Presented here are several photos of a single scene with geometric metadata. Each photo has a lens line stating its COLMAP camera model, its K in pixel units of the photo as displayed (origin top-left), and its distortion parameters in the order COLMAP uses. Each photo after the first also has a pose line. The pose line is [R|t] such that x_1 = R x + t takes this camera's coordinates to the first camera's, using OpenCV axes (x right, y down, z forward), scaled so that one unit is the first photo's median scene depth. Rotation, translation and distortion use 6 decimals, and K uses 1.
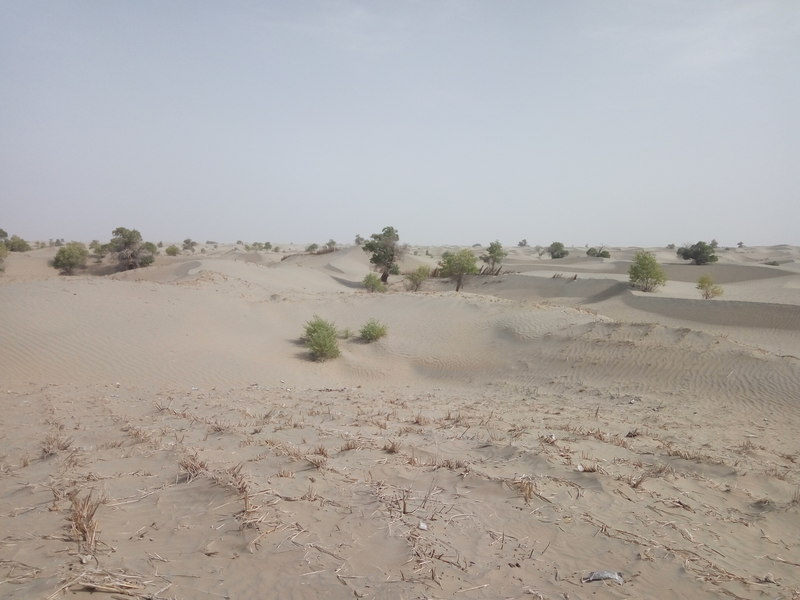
lens RADIAL K [[642.4, 0, 400.0], [0, 642.4, 300.0], [0, 0, 1]] dist [0.106380, -0.112400]
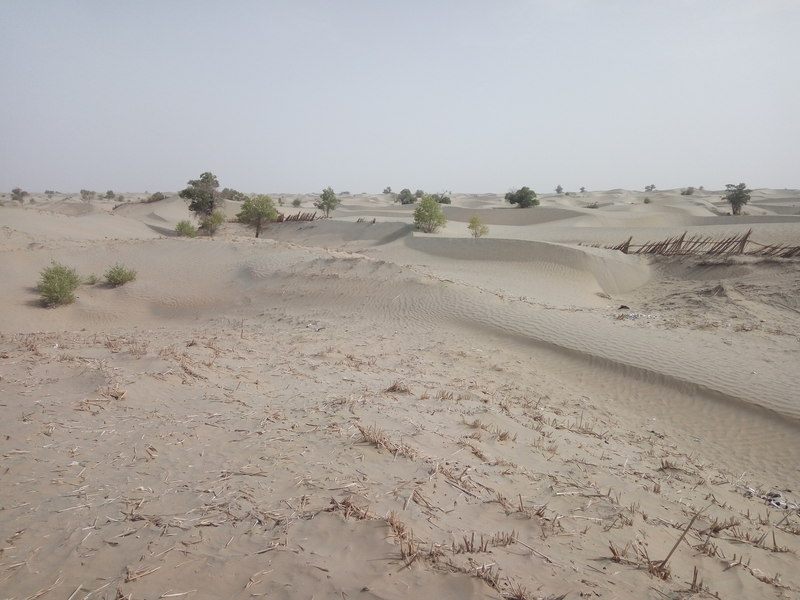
lens RADIAL K [[642.4, 0, 400.0], [0, 642.4, 300.0], [0, 0, 1]] dist [0.106380, -0.112400]
pose [[0.980358, -0.044164, 0.192220, 0.112087], [0.028832, 0.996228, 0.081839, 0.009175], [-0.195109, -0.074689, 0.977933, -0.045958]]
